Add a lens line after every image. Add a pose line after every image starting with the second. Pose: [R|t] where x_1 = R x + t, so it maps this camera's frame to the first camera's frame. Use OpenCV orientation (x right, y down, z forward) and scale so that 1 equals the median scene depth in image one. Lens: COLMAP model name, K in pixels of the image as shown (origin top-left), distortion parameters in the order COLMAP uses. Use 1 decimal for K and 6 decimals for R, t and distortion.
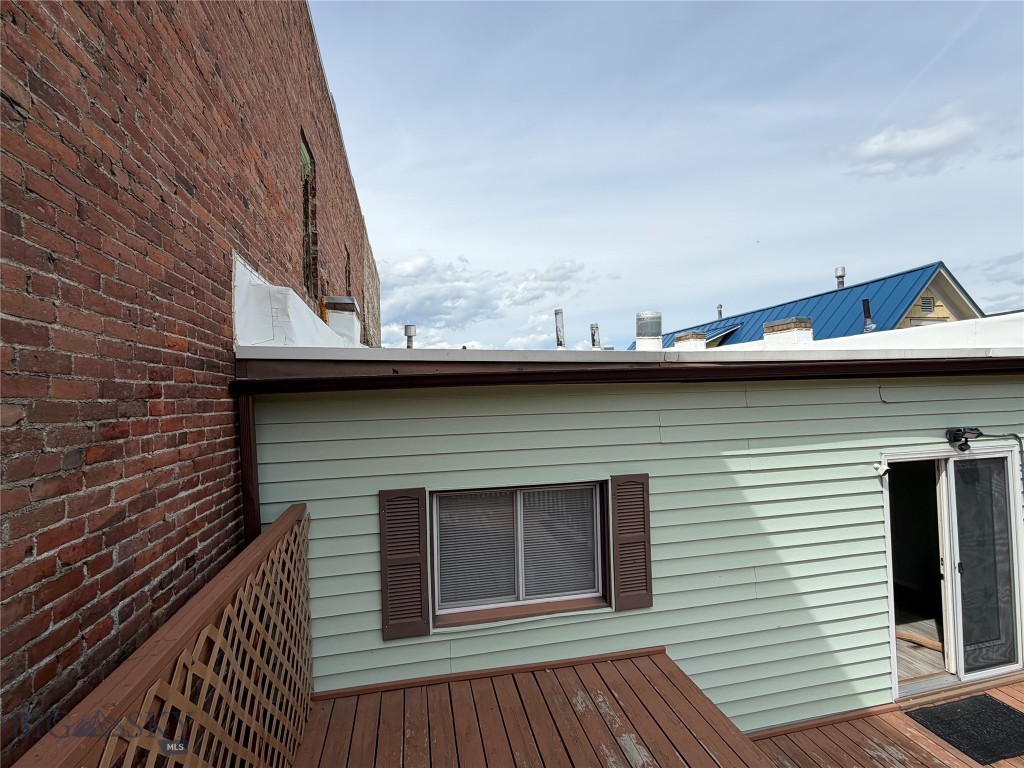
lens RADIAL K [[477.8, 0, 514.4], [0, 477.8, 388.6], [0, 0, 1]] dist [-0.000764, -0.000355]
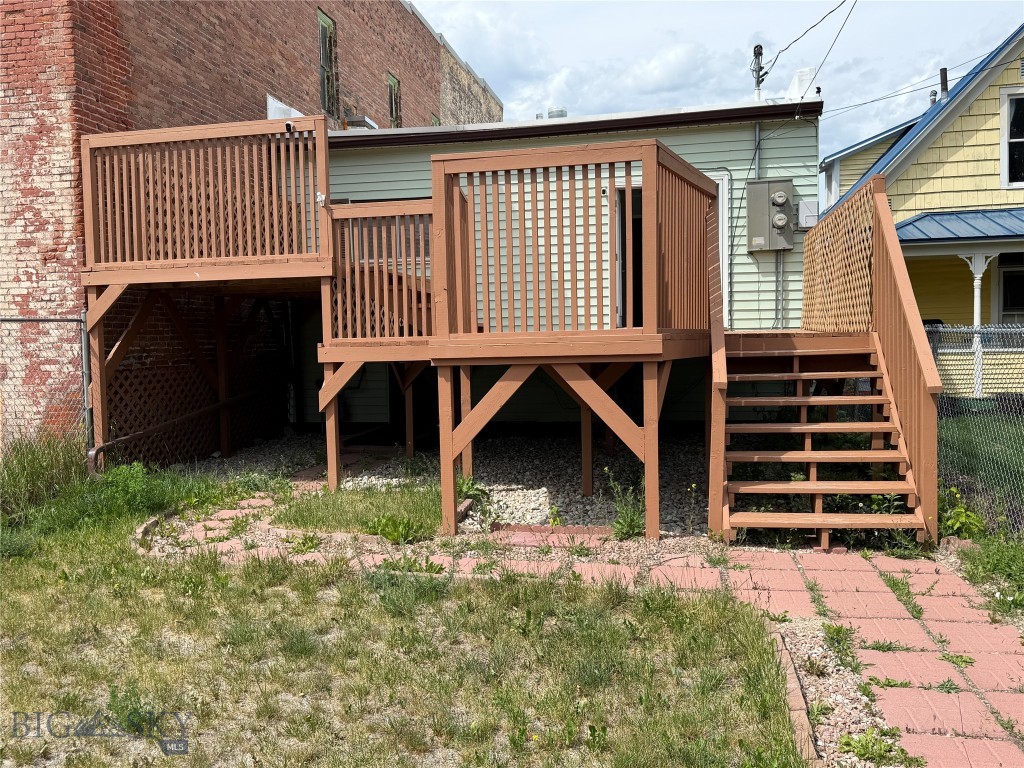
lens RADIAL K [[899.2, 0, 507.4], [0, 899.2, 389.6], [0, 0, 1]] dist [0.056969, -0.082639]
pose [[0.916446, 0.031297, -0.398932, 1.673980], [0.005423, 0.995874, 0.090586, 0.554444], [0.400121, -0.085180, 0.912495, -1.972106]]
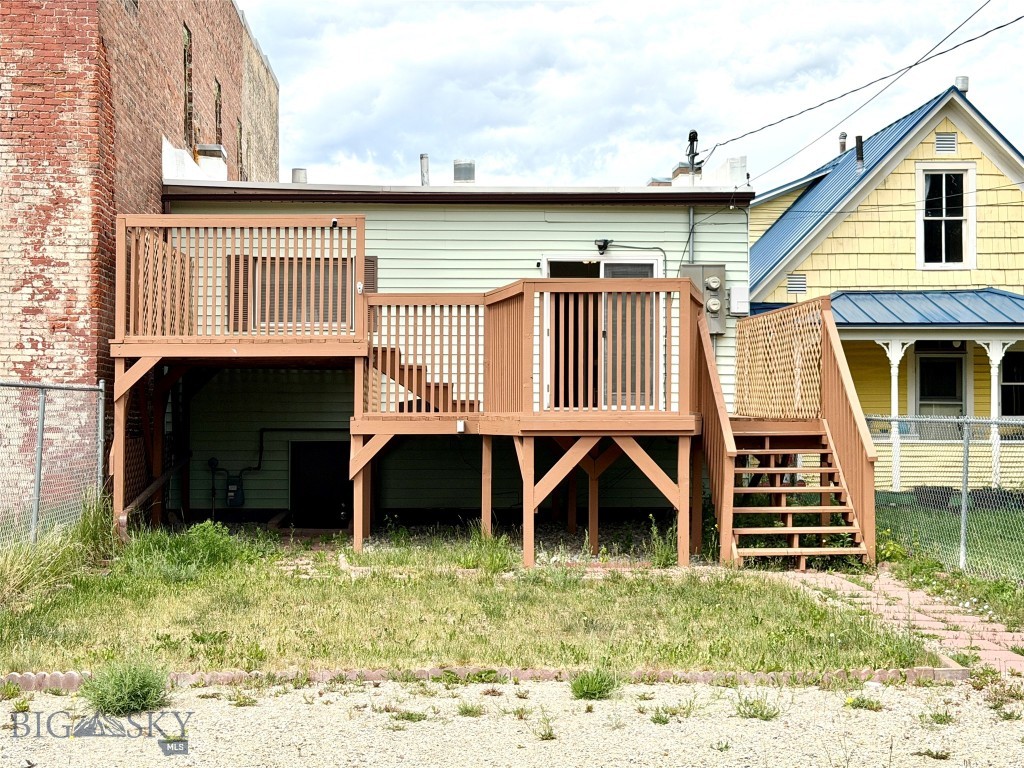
lens RADIAL K [[1621.8, 0, 510.9], [0, 1621.8, 383.1], [0, 0, 1]] dist [0.140352, 0.000000]
pose [[0.986488, 0.026430, -0.161686, 1.508042], [-0.025599, 0.999646, 0.007218, 0.510081], [0.161819, -0.002982, 0.986816, -4.163356]]
